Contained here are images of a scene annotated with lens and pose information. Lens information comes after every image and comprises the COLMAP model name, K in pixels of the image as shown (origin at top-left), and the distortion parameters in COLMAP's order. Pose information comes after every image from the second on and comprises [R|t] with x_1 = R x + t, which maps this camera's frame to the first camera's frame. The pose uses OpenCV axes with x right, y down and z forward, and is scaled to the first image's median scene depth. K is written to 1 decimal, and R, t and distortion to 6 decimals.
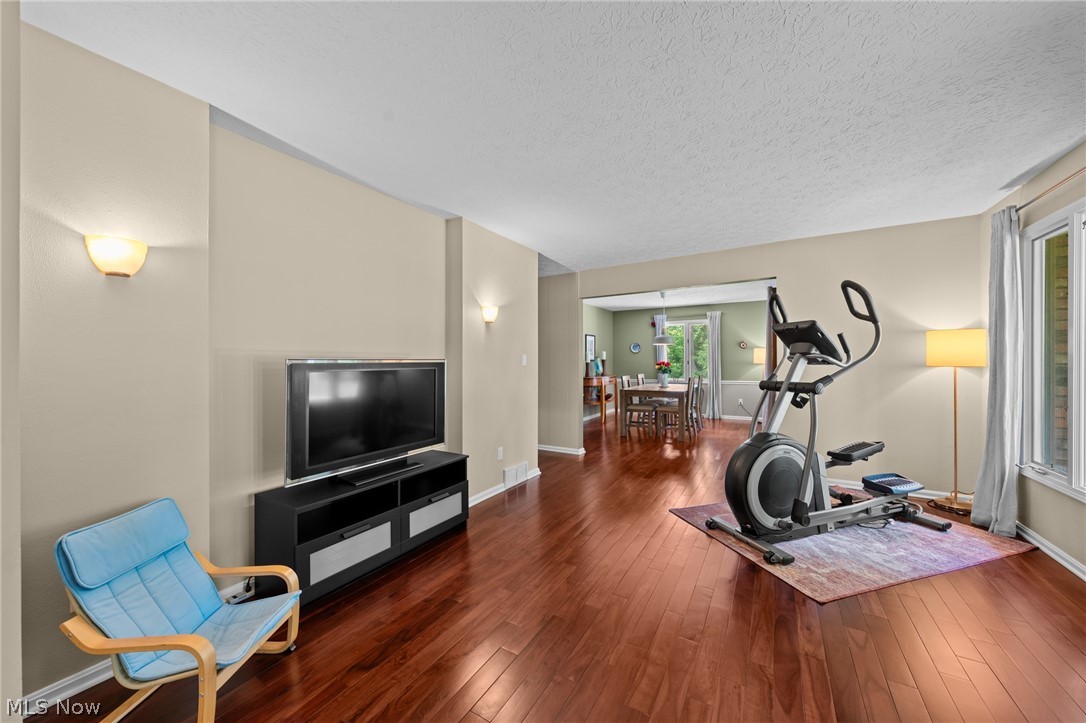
lens RADIAL K [[385.7, 0, 543.0], [0, 385.7, 361.5], [0, 0, 1]] dist [-0.001193, -0.000049]
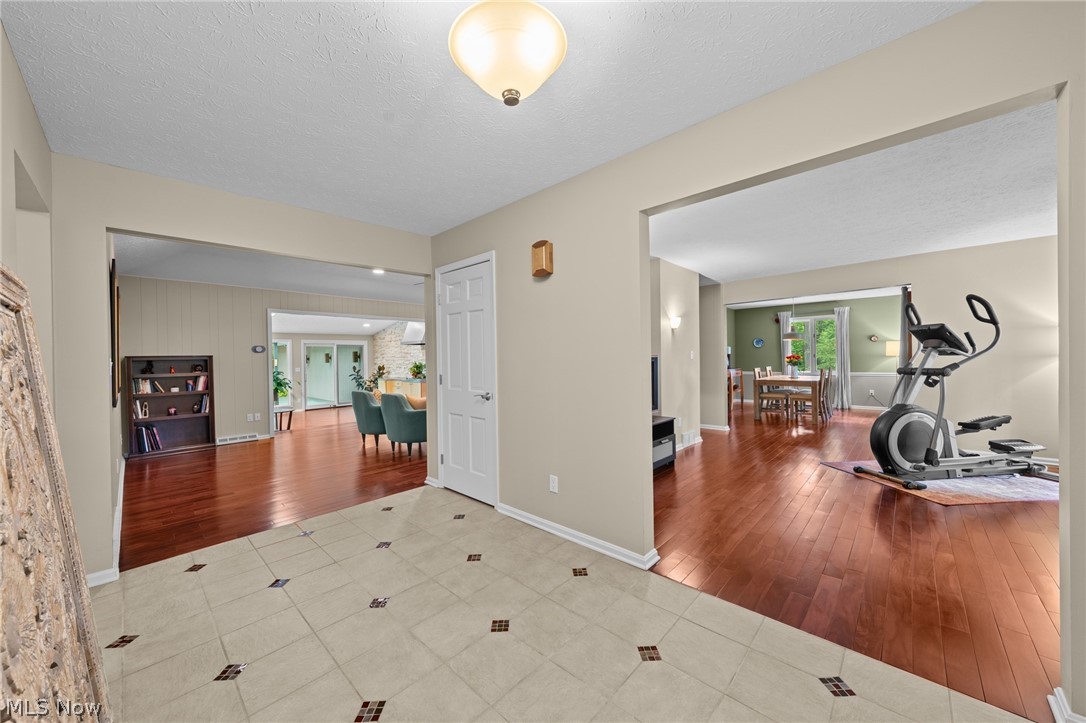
lens RADIAL K [[393.3, 0, 543.0], [0, 393.3, 361.5], [0, 0, 1]] dist [0.001022, 0.000134]
pose [[0.978562, -0.009583, -0.205728, -0.383067], [0.011651, 0.999893, 0.008841, 0.000965], [0.205622, -0.011049, 0.978569, -0.628925]]
